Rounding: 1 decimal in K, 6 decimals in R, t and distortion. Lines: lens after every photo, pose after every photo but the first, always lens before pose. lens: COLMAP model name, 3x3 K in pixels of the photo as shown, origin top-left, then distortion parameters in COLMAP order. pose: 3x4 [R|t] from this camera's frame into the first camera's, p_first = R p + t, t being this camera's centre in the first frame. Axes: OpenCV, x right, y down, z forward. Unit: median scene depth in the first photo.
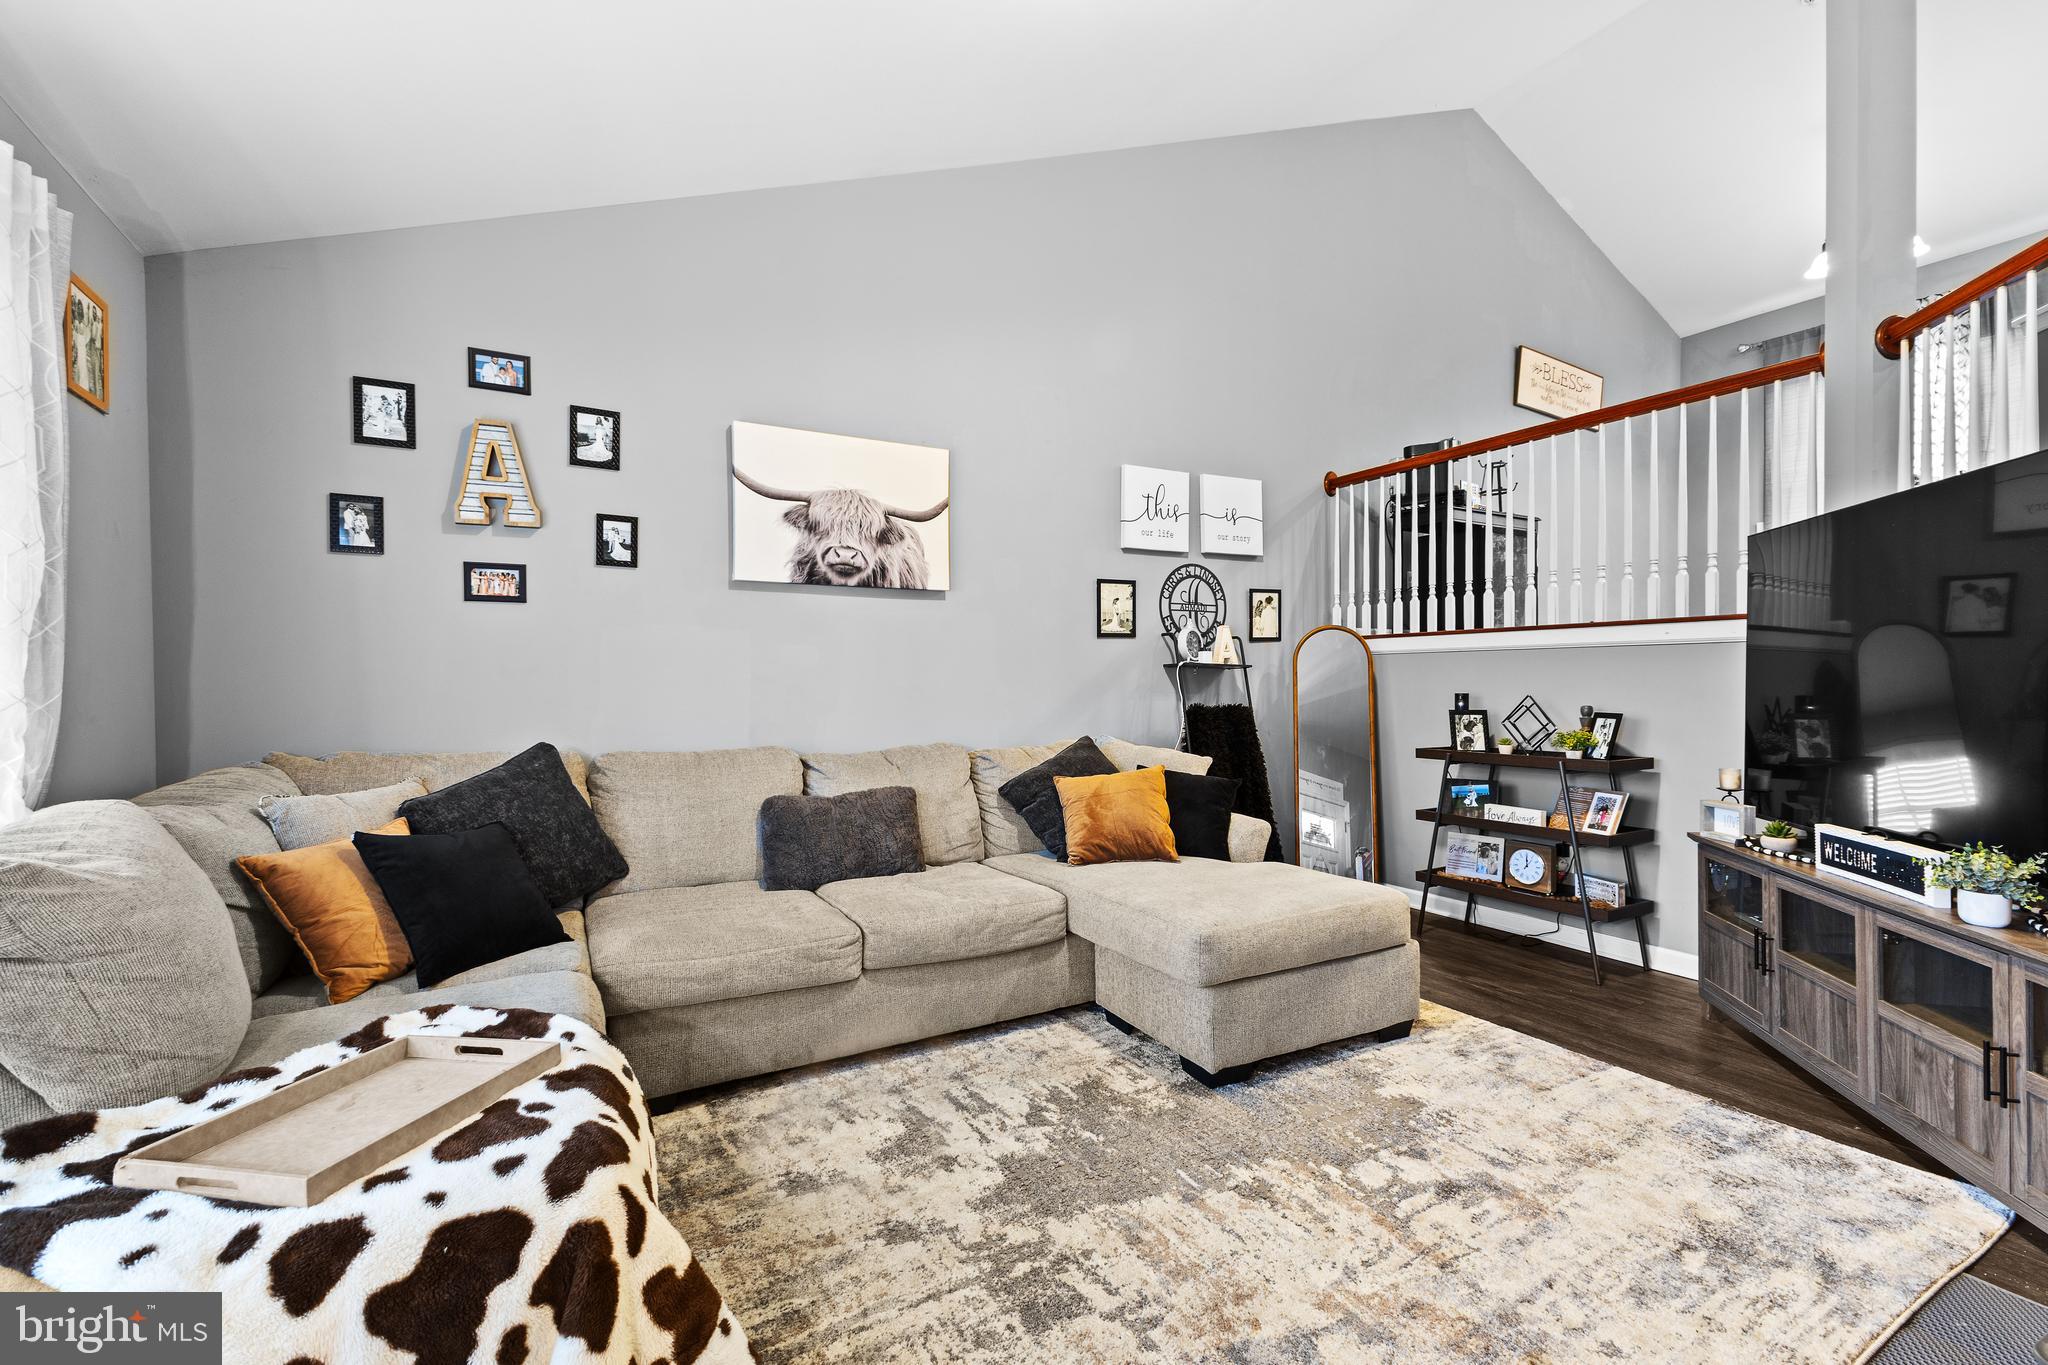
lens RADIAL K [[891.3, 0, 1020.6], [0, 891.3, 684.7], [0, 0, 1]] dist [0.009002, 0.000797]
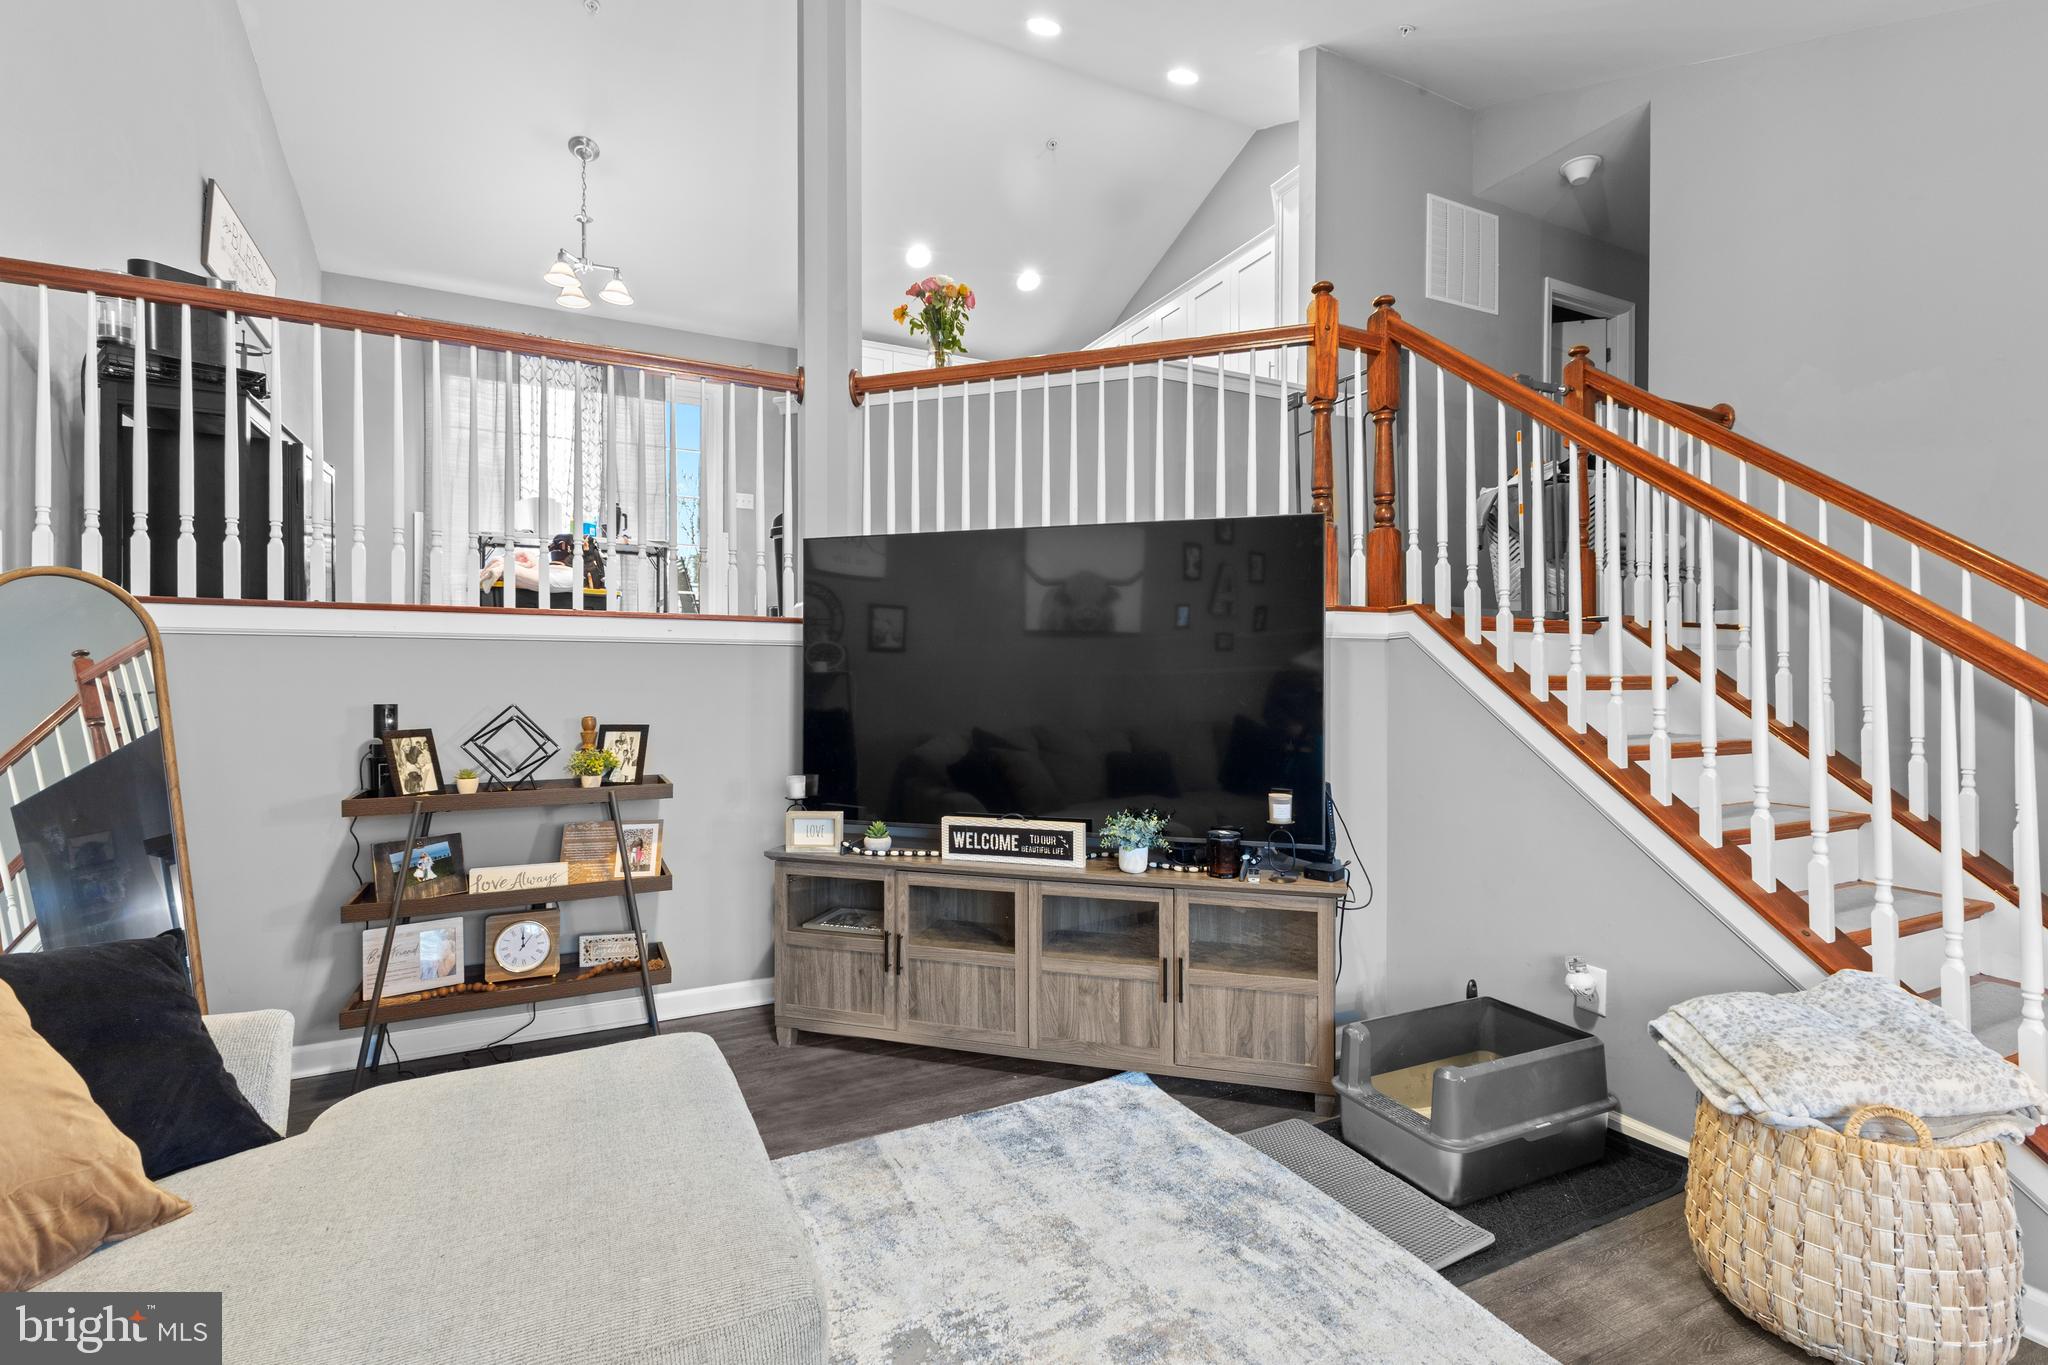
lens RADIAL K [[911.4, 0, 1024.0], [0, 911.4, 682.5], [0, 0, 1]] dist [0.018226, 0.000019]
pose [[0.047017, 0.001595, 0.998893, -0.176237], [-0.000315, 0.999999, -0.001582, -0.006391], [-0.998894, -0.000240, 0.047018, 0.698030]]
